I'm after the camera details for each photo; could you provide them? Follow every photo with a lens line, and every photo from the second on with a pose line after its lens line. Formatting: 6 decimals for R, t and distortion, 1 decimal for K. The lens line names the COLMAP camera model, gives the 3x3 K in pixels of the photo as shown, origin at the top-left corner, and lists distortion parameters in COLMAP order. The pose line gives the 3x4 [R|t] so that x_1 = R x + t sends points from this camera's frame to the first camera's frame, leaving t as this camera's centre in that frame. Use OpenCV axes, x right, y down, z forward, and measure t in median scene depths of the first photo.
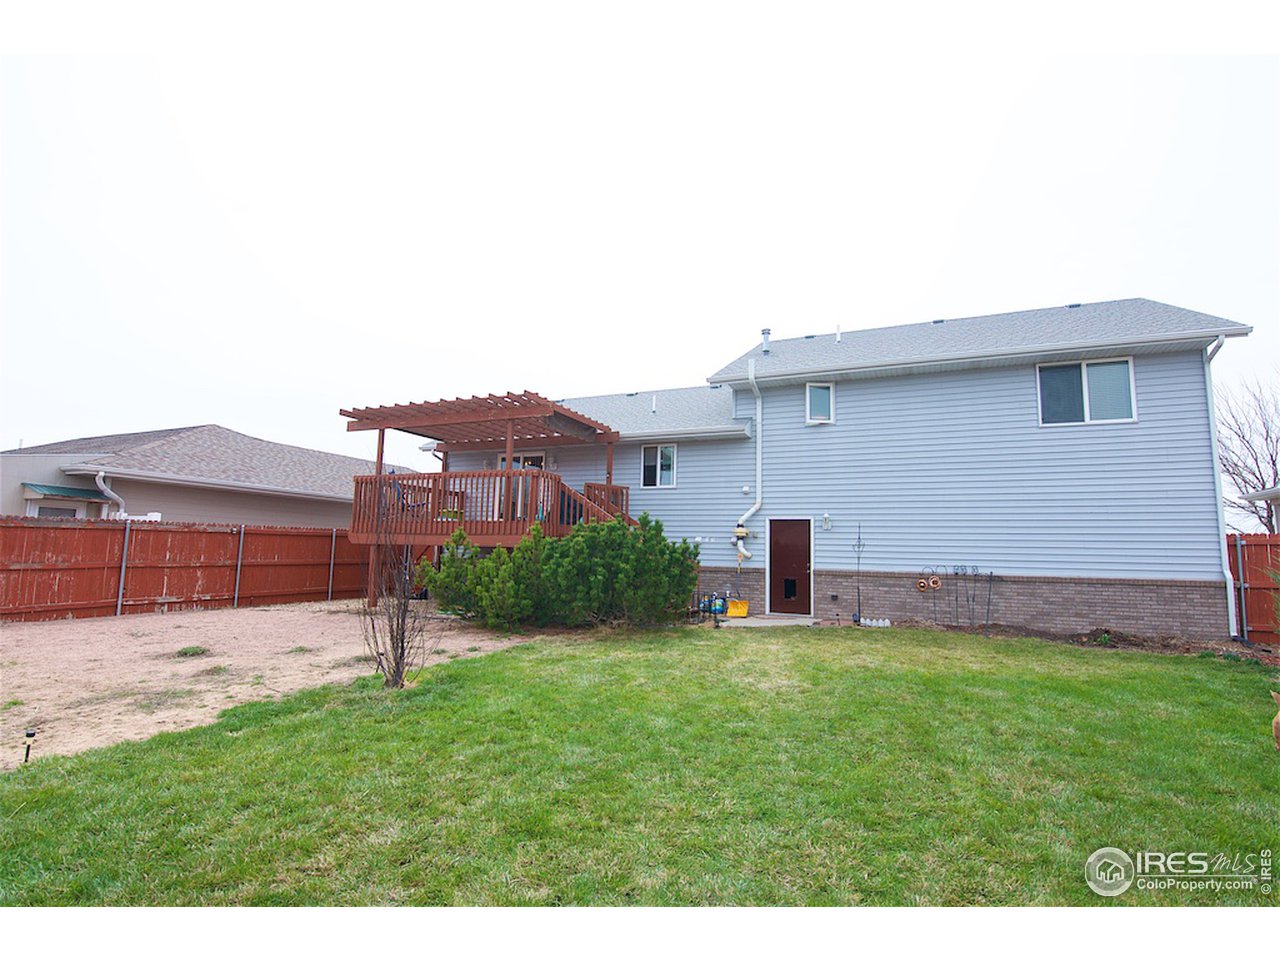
lens RADIAL K [[623.0, 0, 640.0], [0, 623.0, 480.0], [0, 0, 1]] dist [-0.003815, -0.011329]
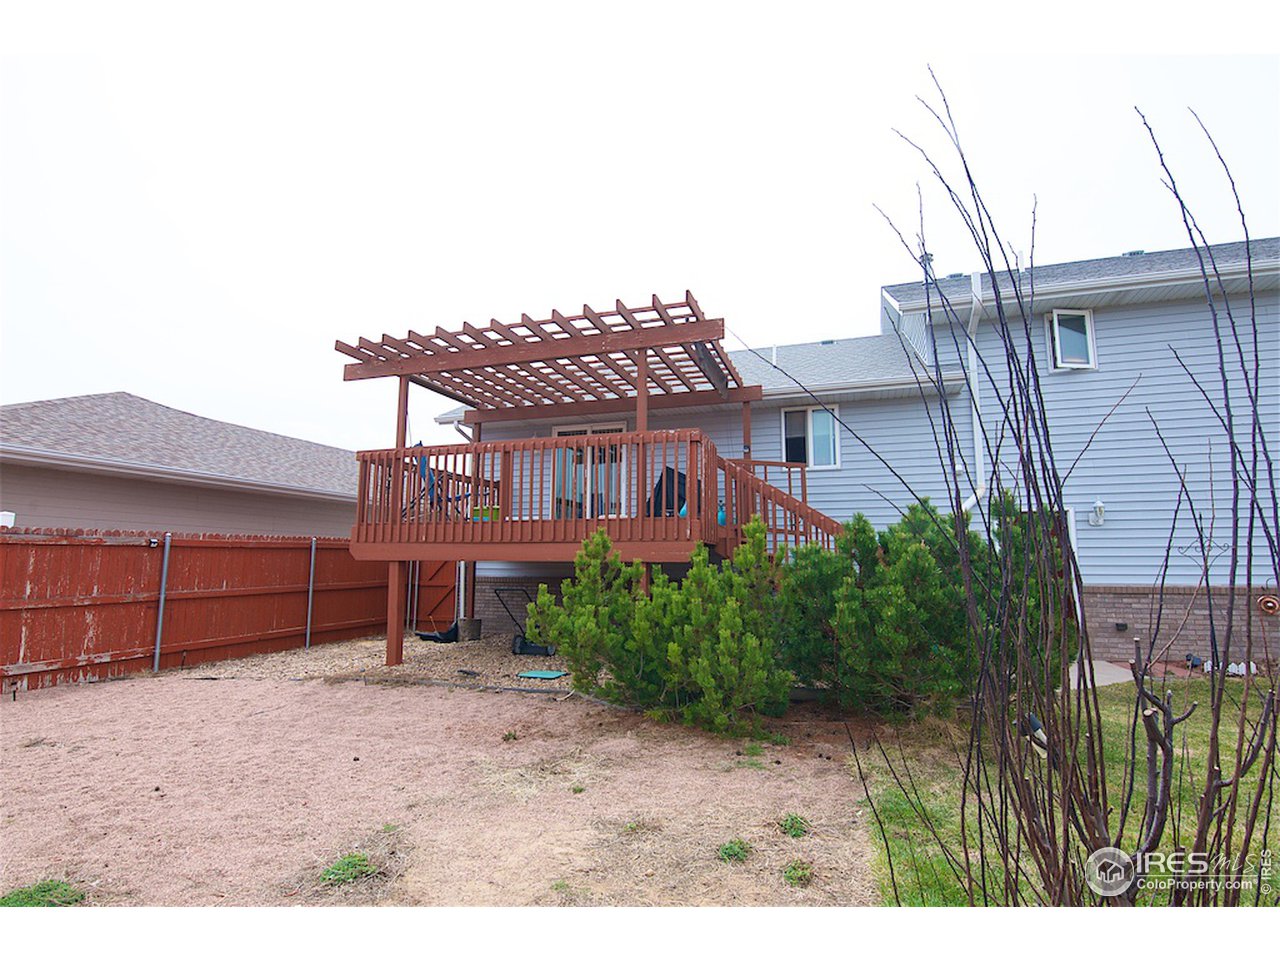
lens RADIAL K [[623.0, 0, 640.0], [0, 623.0, 480.0], [0, 0, 1]] dist [-0.003815, -0.011329]
pose [[0.996087, -0.008488, 0.087971, -0.235827], [0.009322, 0.999915, -0.009074, 0.030975], [-0.087887, 0.009858, 0.996082, 0.360369]]
